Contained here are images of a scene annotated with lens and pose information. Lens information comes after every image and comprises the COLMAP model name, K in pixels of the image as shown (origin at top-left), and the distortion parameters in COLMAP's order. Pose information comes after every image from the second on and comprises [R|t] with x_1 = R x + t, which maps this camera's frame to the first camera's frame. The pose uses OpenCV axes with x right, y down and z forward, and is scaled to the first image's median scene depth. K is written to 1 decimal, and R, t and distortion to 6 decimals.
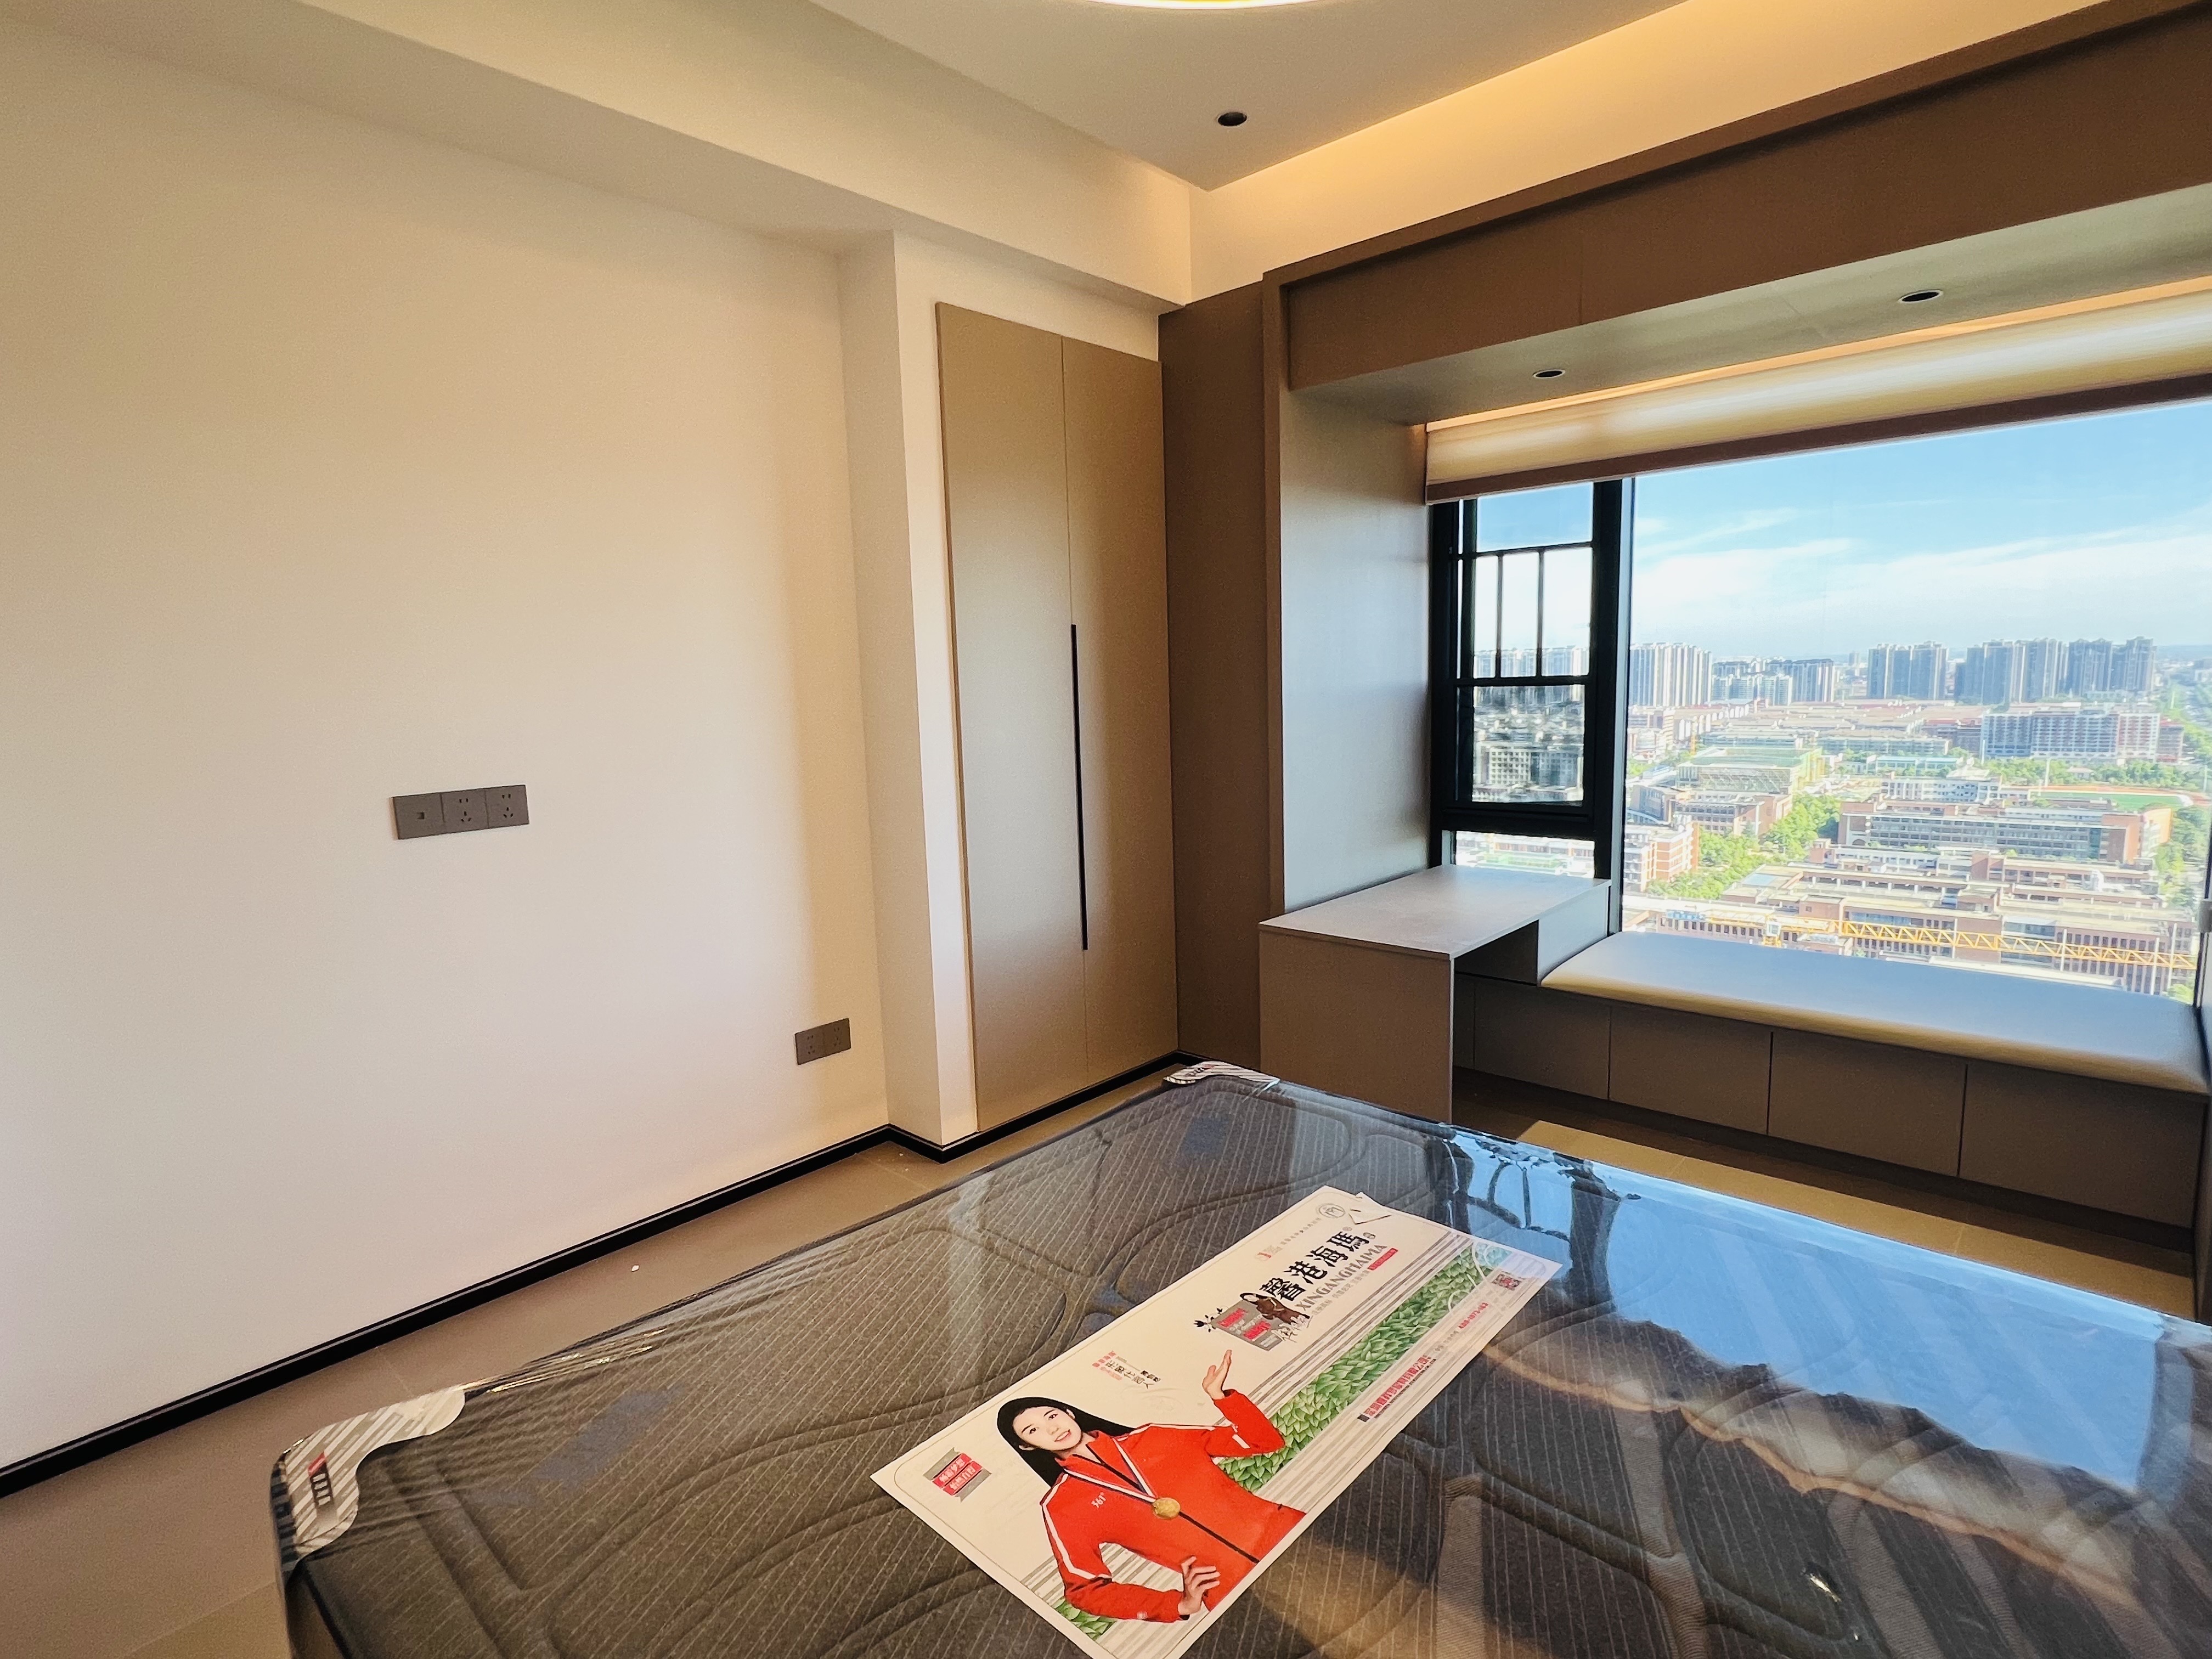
lens RADIAL K [[1136.9, 0, 1106.0], [0, 1136.9, 829.5], [0, 0, 1]] dist [0.003909, 0.001048]
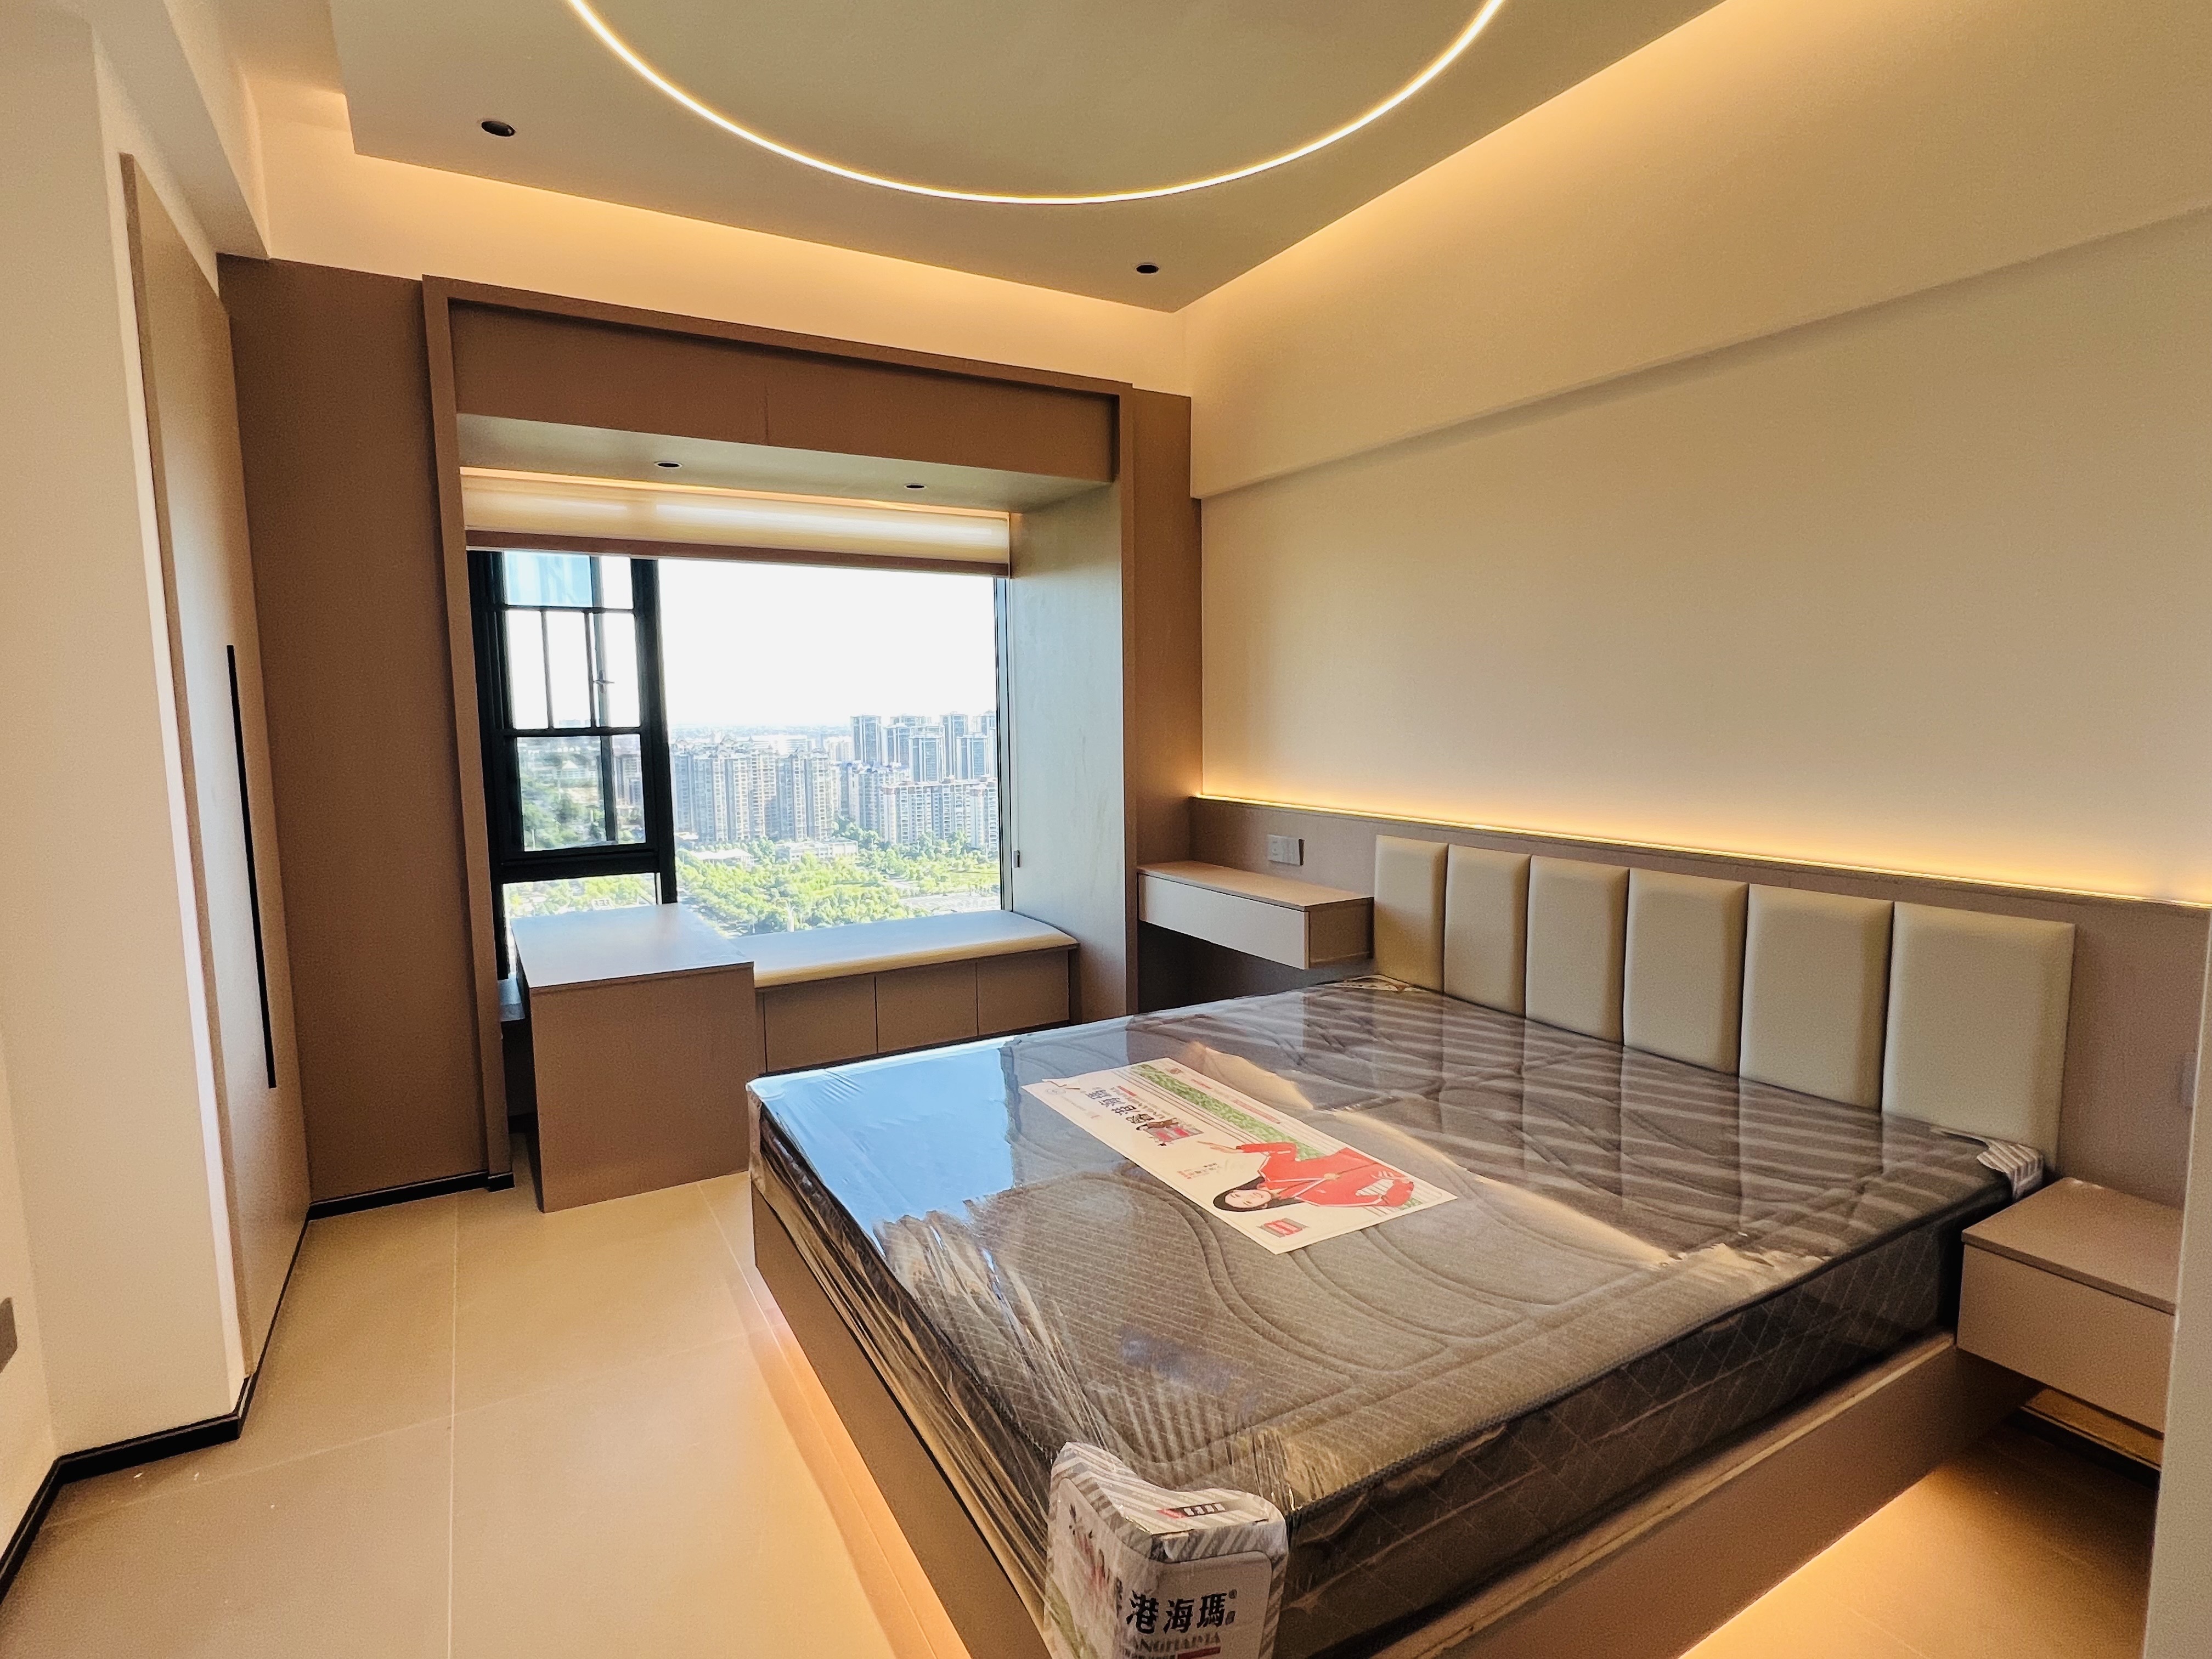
lens RADIAL K [[1136.9, 0, 1106.0], [0, 1136.9, 829.5], [0, 0, 1]] dist [0.003909, 0.001048]
pose [[0.279098, -0.071601, 0.957590, -0.560449], [0.135751, 0.990143, 0.034470, -0.010904], [-0.950619, 0.120374, 0.286067, 0.259407]]
